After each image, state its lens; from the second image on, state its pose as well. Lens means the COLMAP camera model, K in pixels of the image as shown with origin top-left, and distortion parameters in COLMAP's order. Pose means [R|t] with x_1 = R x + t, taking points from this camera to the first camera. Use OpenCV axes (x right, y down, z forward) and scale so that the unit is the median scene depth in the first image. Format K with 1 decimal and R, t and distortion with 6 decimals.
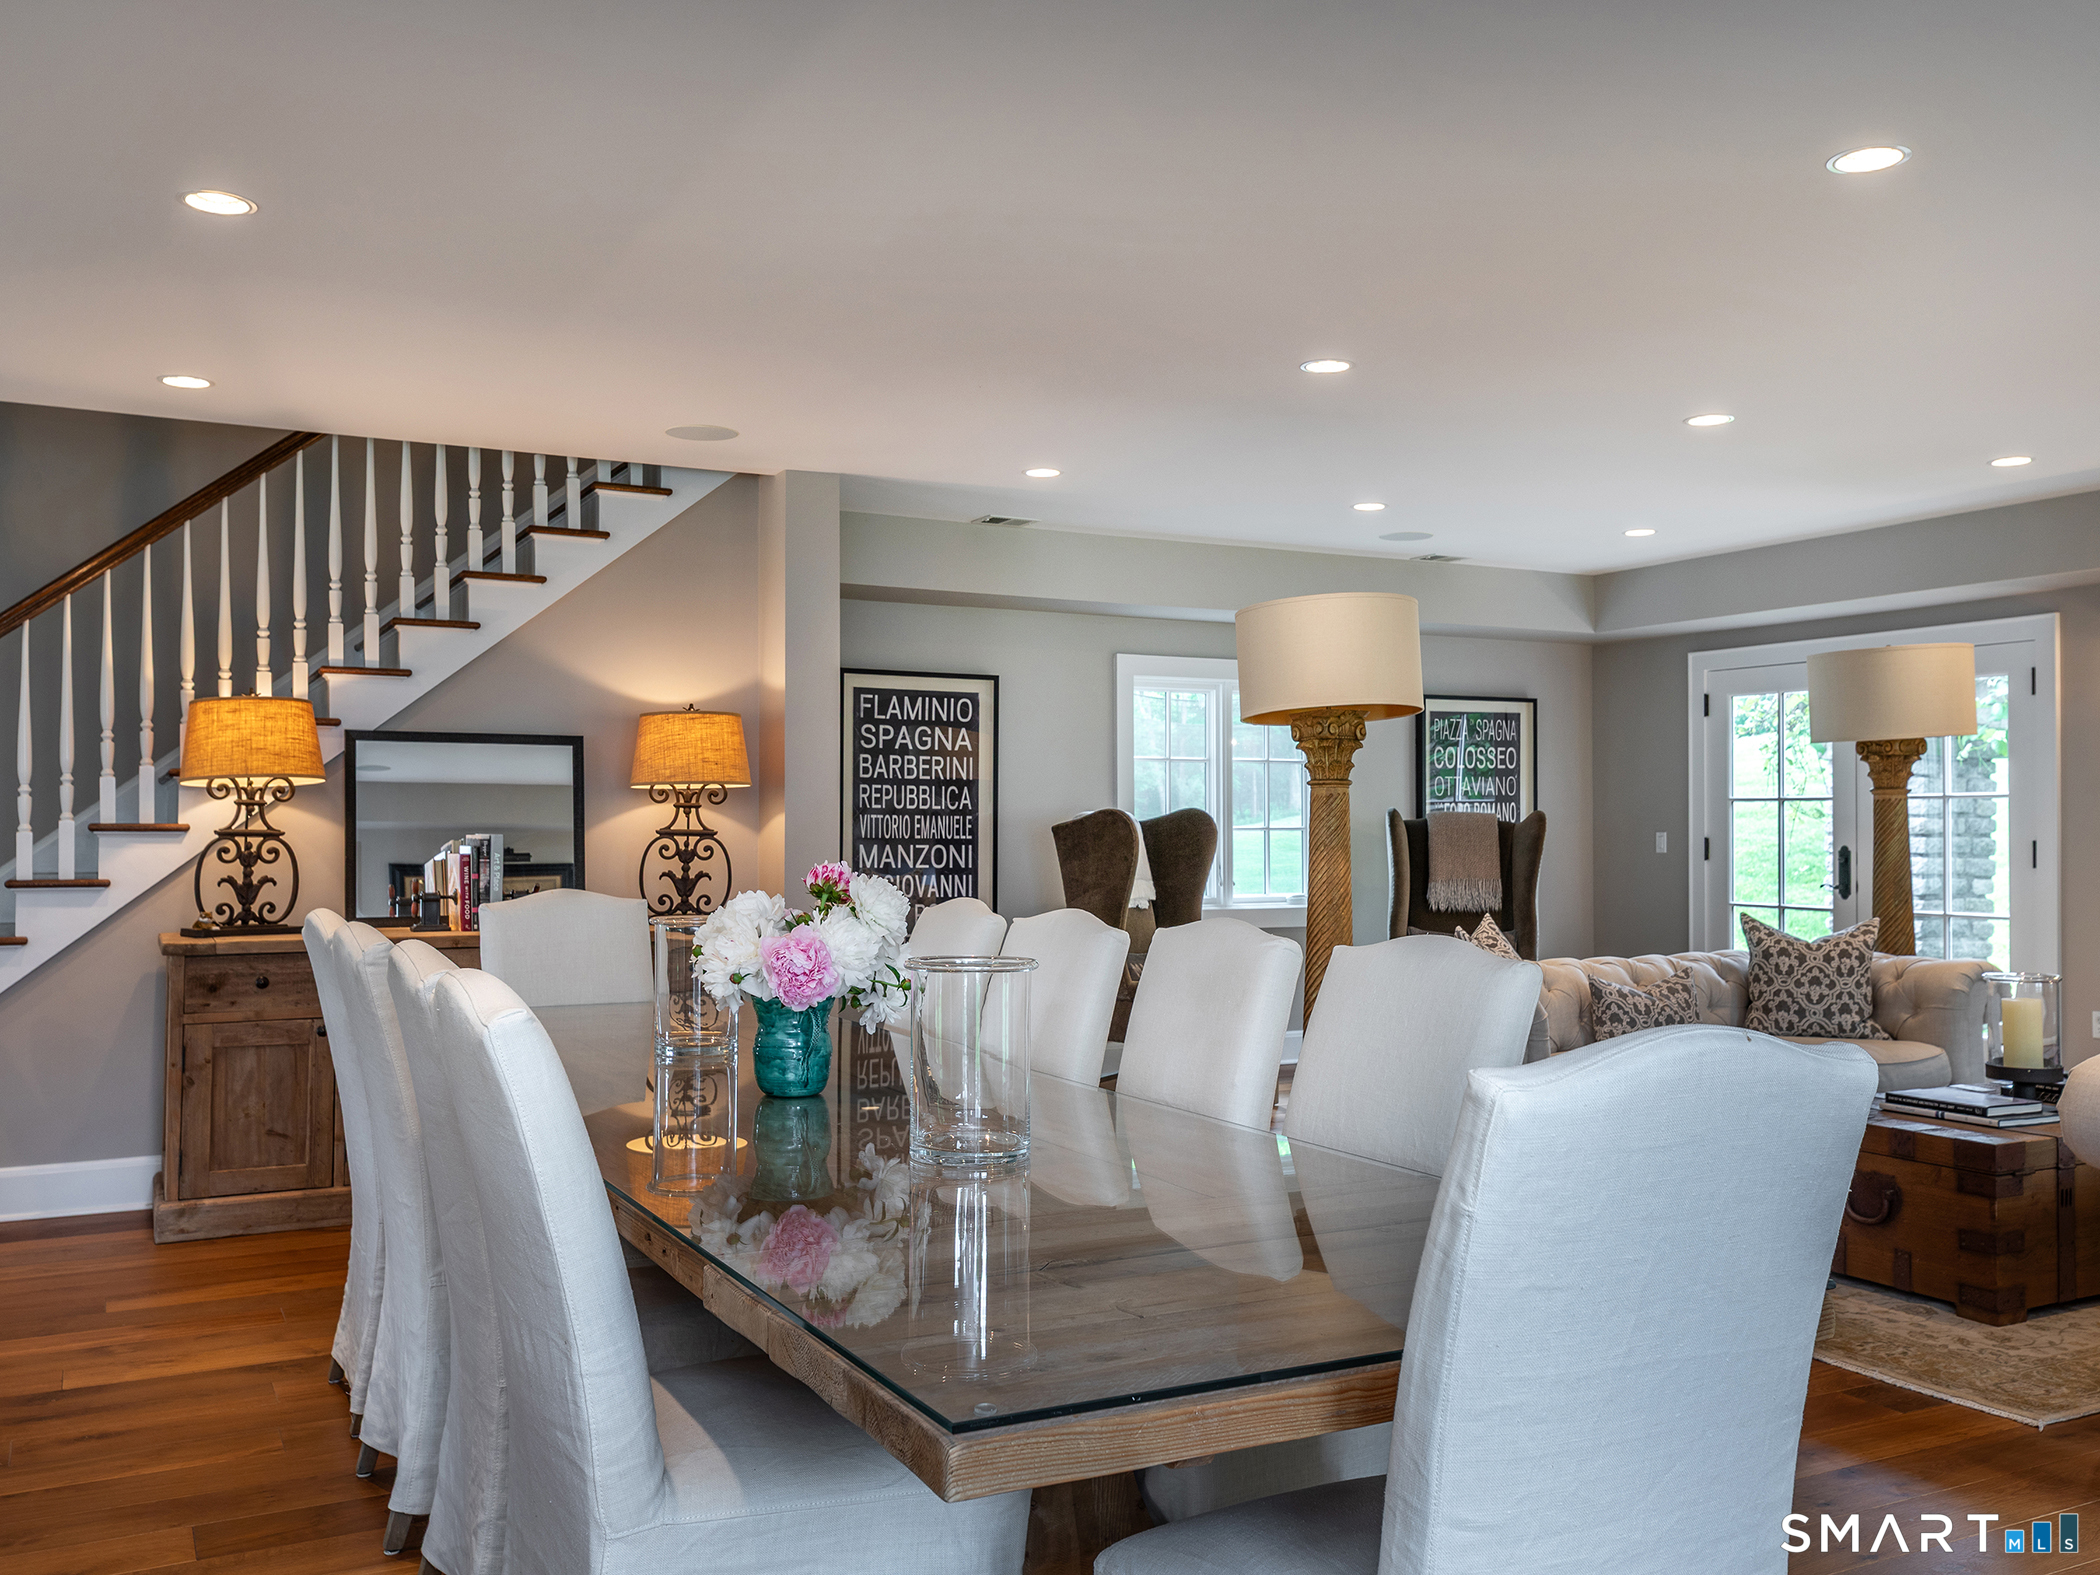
lens RADIAL K [[1804.6, 0, 1050.0], [0, 1804.6, 787.5], [0, 0, 1]] dist [0.001274, 0.000638]
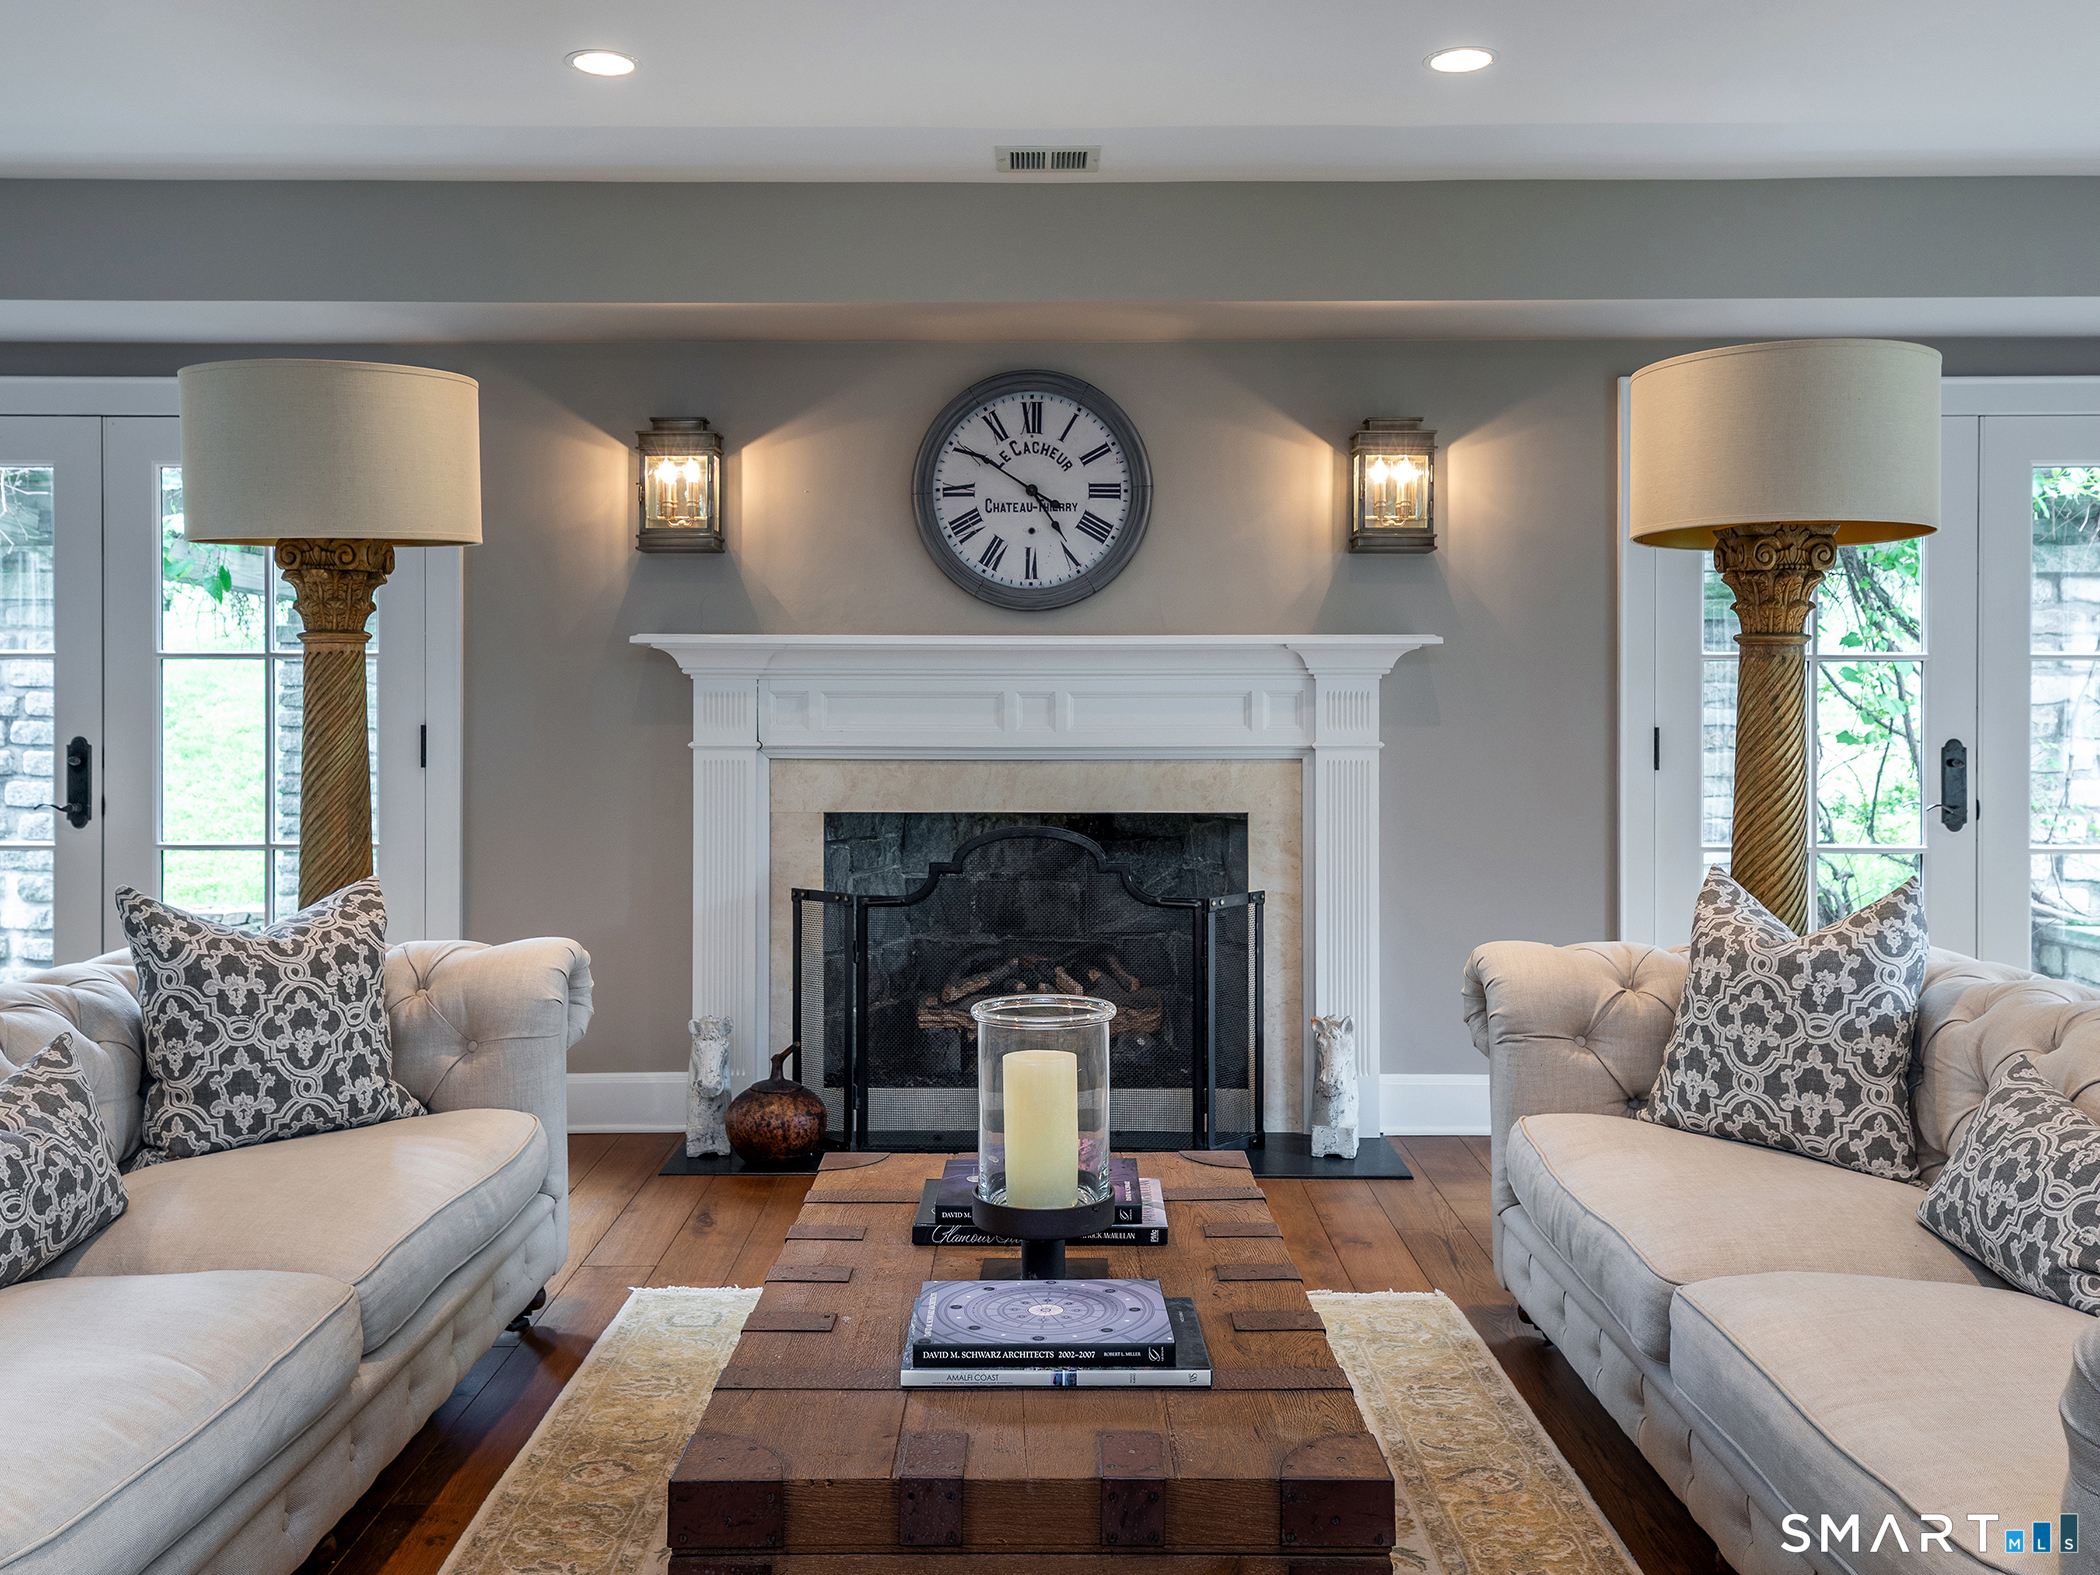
lens RADIAL K [[1814.7, 0, 1048.8], [0, 1814.7, 707.3], [0, 0, 1]] dist [0.001785, -0.001104]
pose [[0.467081, -0.001799, 0.884213, 0.086850], [-0.016152, 0.999814, 0.010566, 0.015206], [-0.884067, -0.019217, 0.466965, 0.595545]]
